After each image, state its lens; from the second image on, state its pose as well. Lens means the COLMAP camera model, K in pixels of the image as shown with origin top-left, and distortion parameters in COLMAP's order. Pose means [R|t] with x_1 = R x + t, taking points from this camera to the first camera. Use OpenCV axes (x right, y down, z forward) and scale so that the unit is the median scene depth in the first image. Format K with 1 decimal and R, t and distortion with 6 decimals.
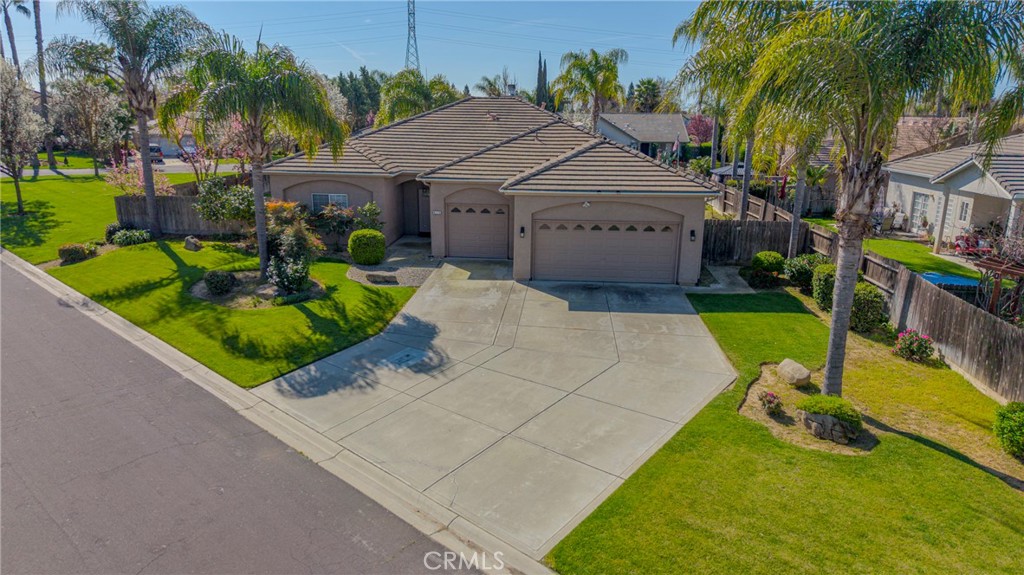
lens RADIAL K [[684.1, 0, 516.6], [0, 684.1, 285.7], [0, 0, 1]] dist [0.032034, -0.039840]
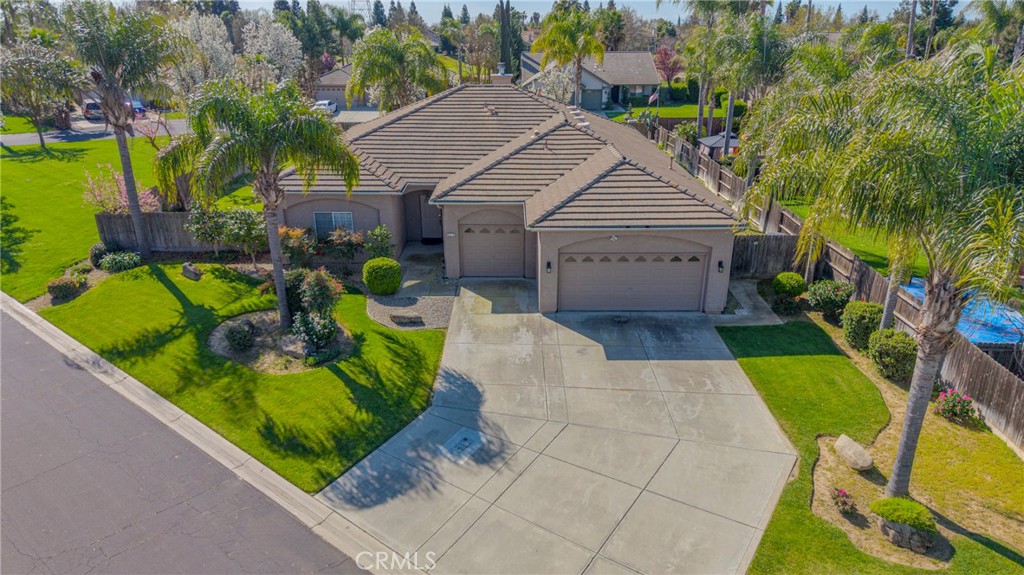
lens RADIAL K [[684.1, 0, 516.6], [0, 684.1, 285.7], [0, 0, 1]] dist [0.032034, -0.039840]
pose [[0.997119, -0.038575, 0.065312, -0.108004], [0.030538, 0.992319, 0.119877, -0.179355], [-0.069434, -0.117537, 0.990638, 0.030221]]
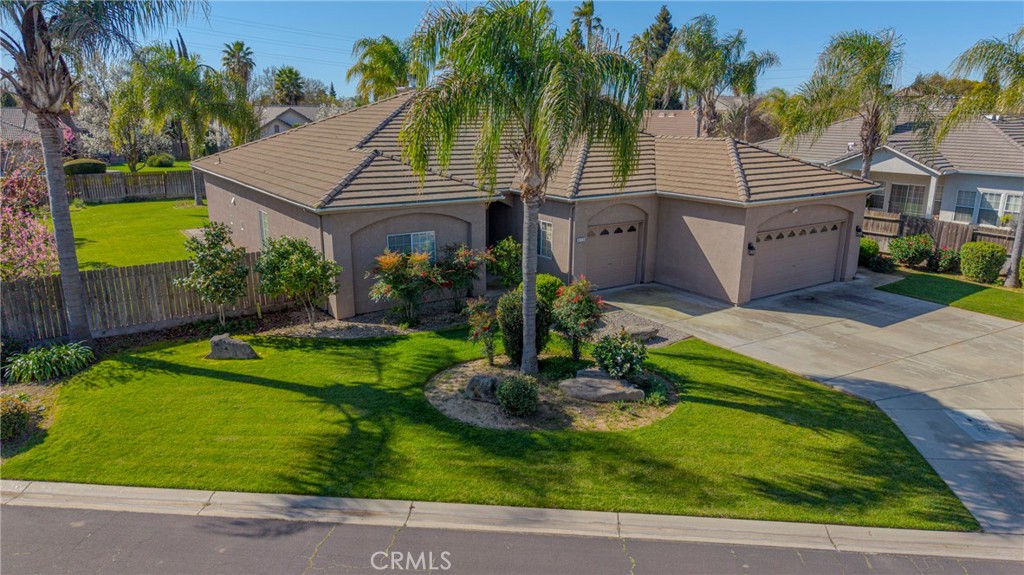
lens RADIAL K [[675.6, 0, 512.0], [0, 675.6, 287.5], [0, 0, 1]] dist [0.041707, -0.041551]
pose [[0.788800, -0.165453, 0.591963, -0.779814], [0.154616, 0.985532, 0.069426, -0.144169], [-0.594886, 0.036764, 0.802969, 0.515753]]
